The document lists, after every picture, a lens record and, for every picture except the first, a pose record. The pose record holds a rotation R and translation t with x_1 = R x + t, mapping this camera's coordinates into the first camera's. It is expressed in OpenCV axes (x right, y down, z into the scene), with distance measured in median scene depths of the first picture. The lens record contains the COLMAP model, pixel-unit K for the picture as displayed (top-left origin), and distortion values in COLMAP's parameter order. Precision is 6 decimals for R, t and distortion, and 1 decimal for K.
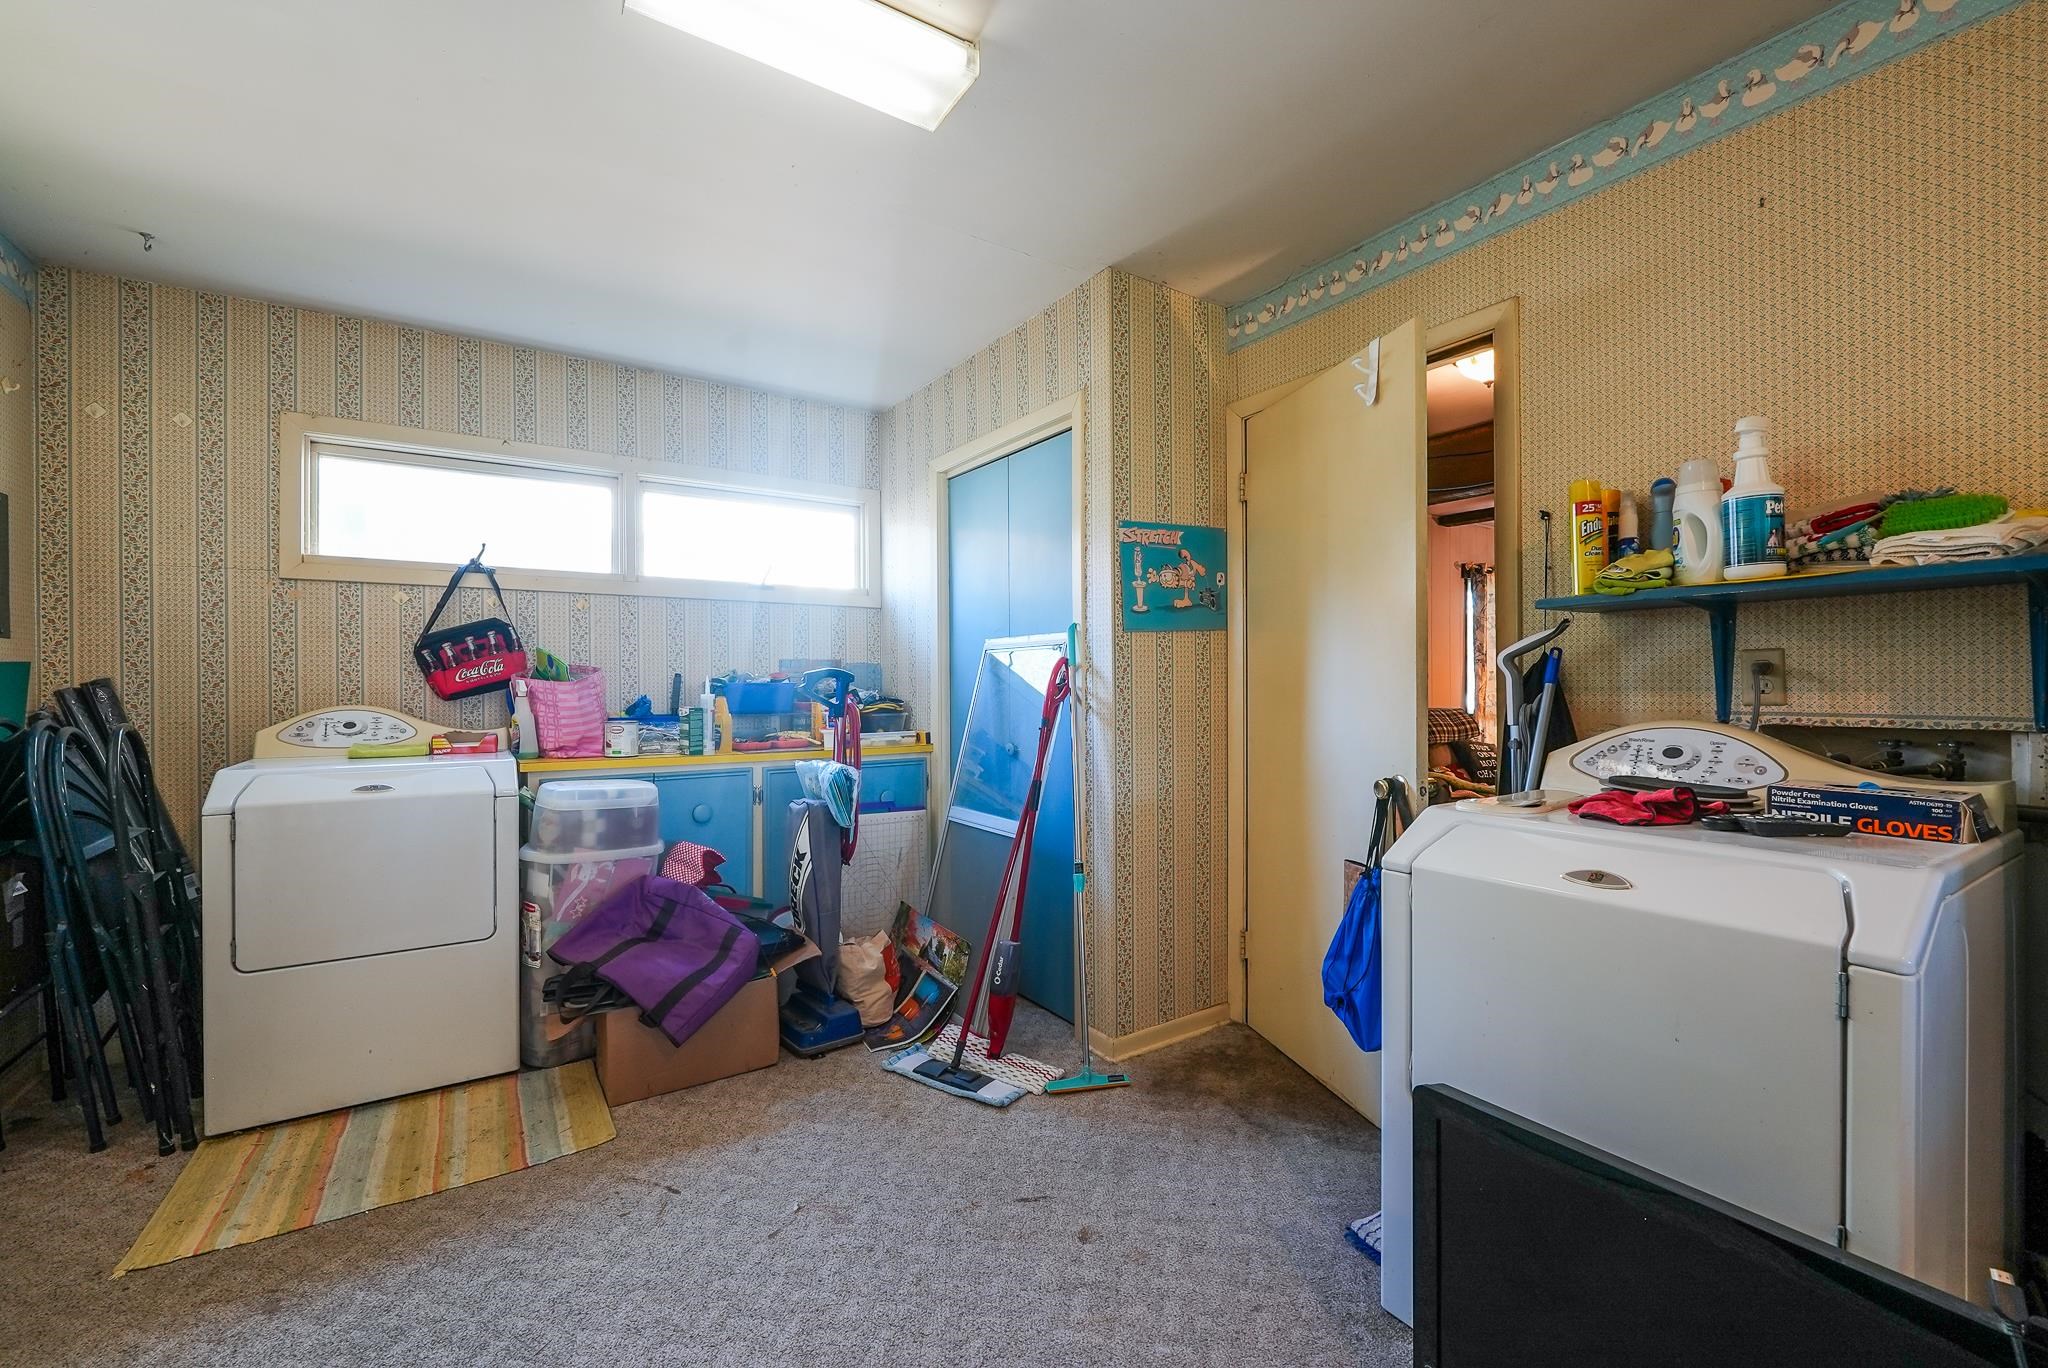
lens RADIAL K [[833.0, 0, 1021.1], [0, 833.0, 679.7], [0, 0, 1]] dist [-0.009760, 0.000001]
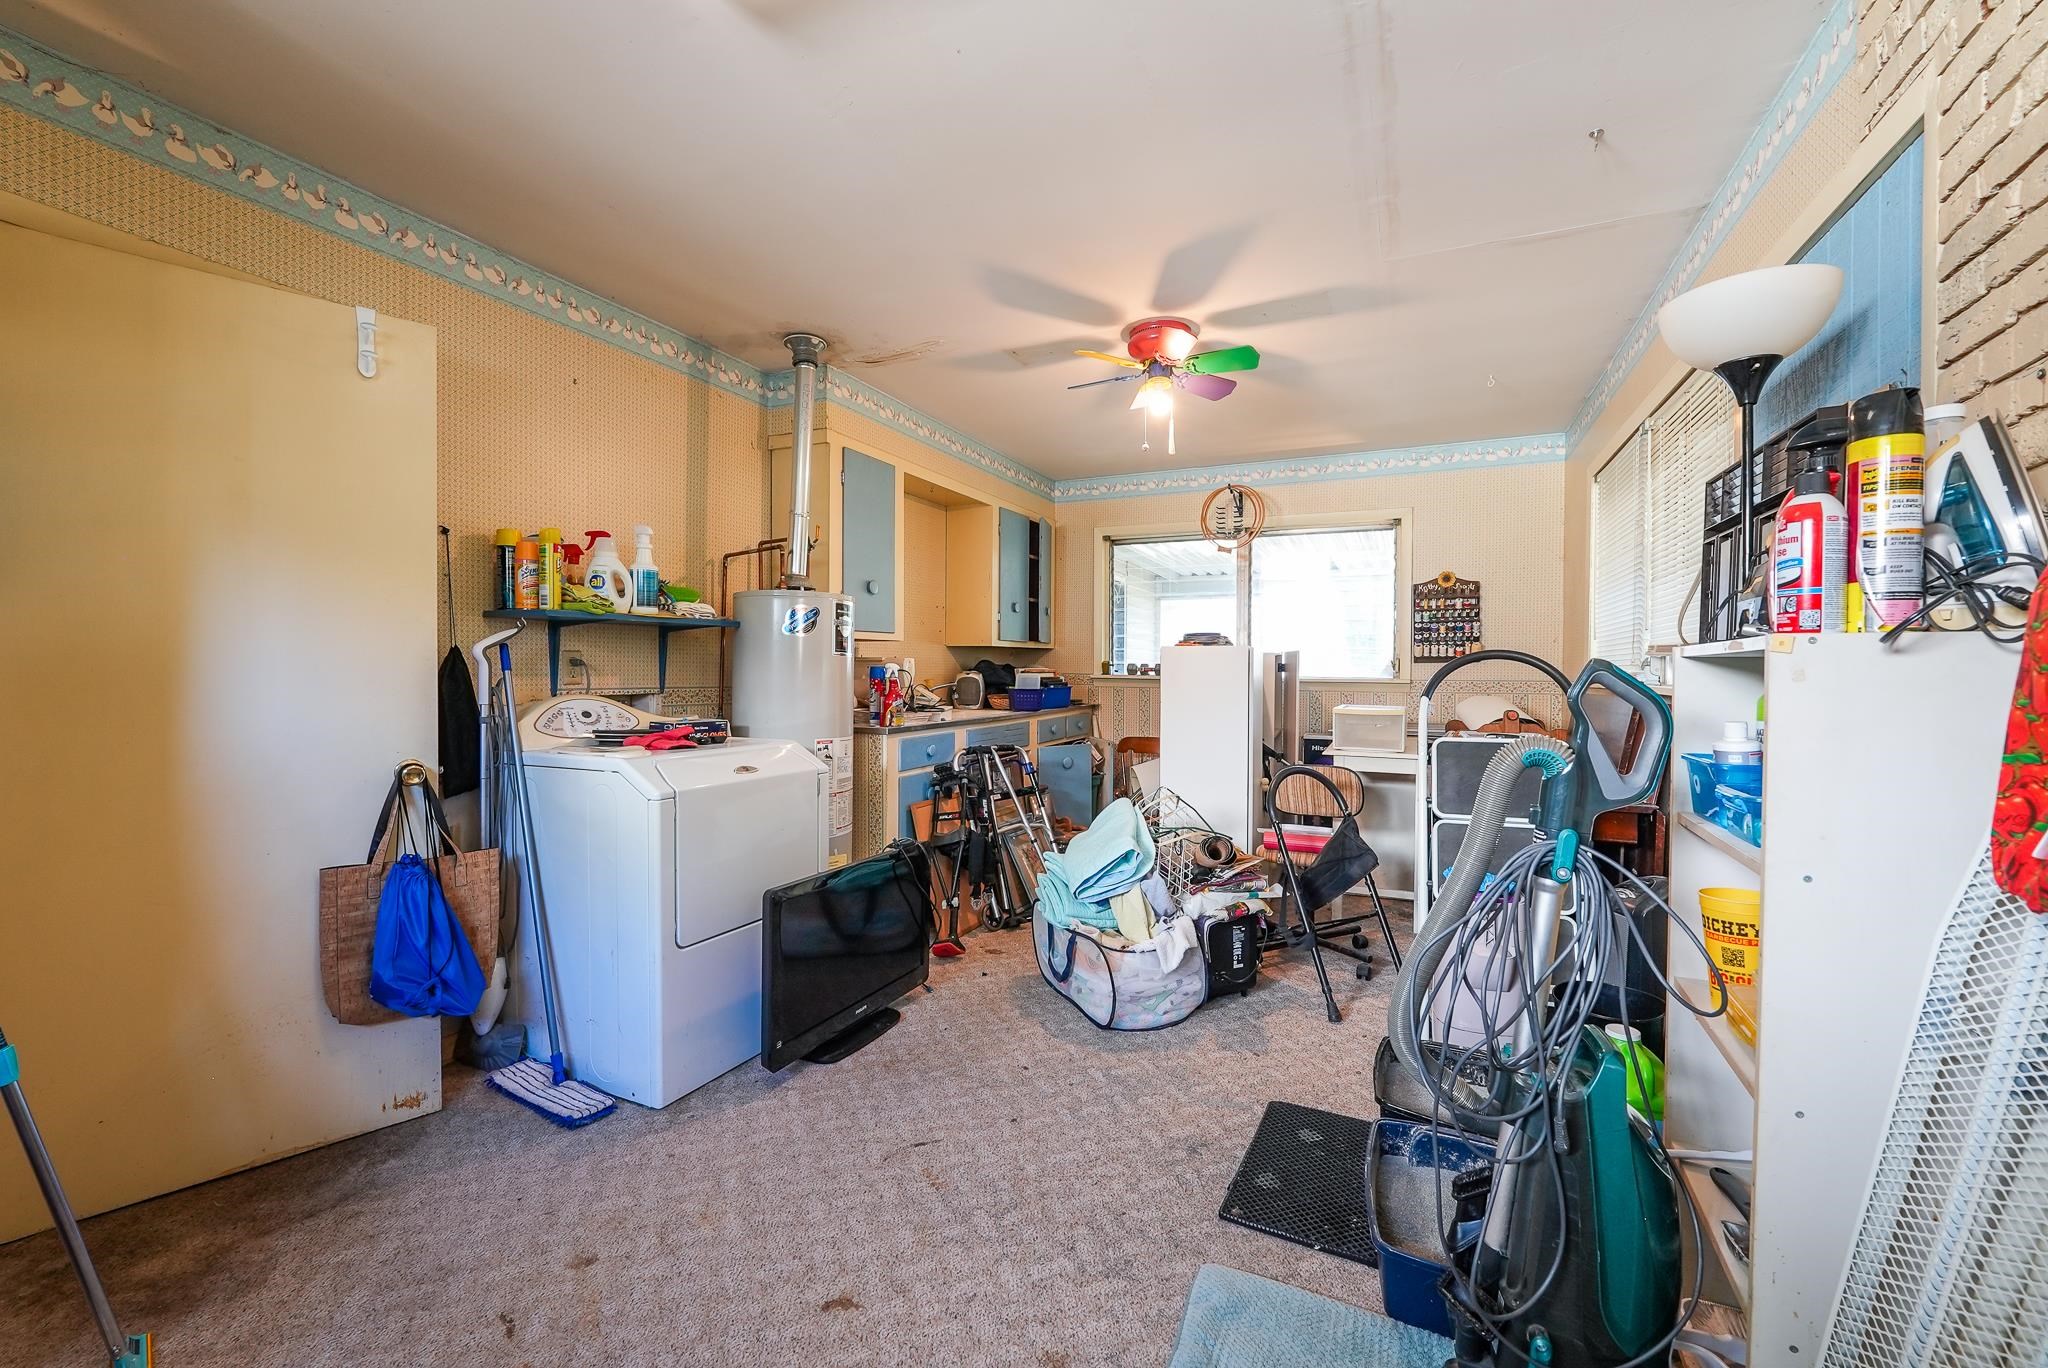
lens RADIAL K [[833.0, 0, 1024.2], [0, 833.0, 682.7], [0, 0, 1]] dist [-0.009760, 0.000001]
pose [[-0.518242, -0.005219, 0.855218, -0.801364], [-0.000735, 0.999984, 0.005656, 0.013628], [-0.855234, 0.002303, -0.518237, 0.875397]]
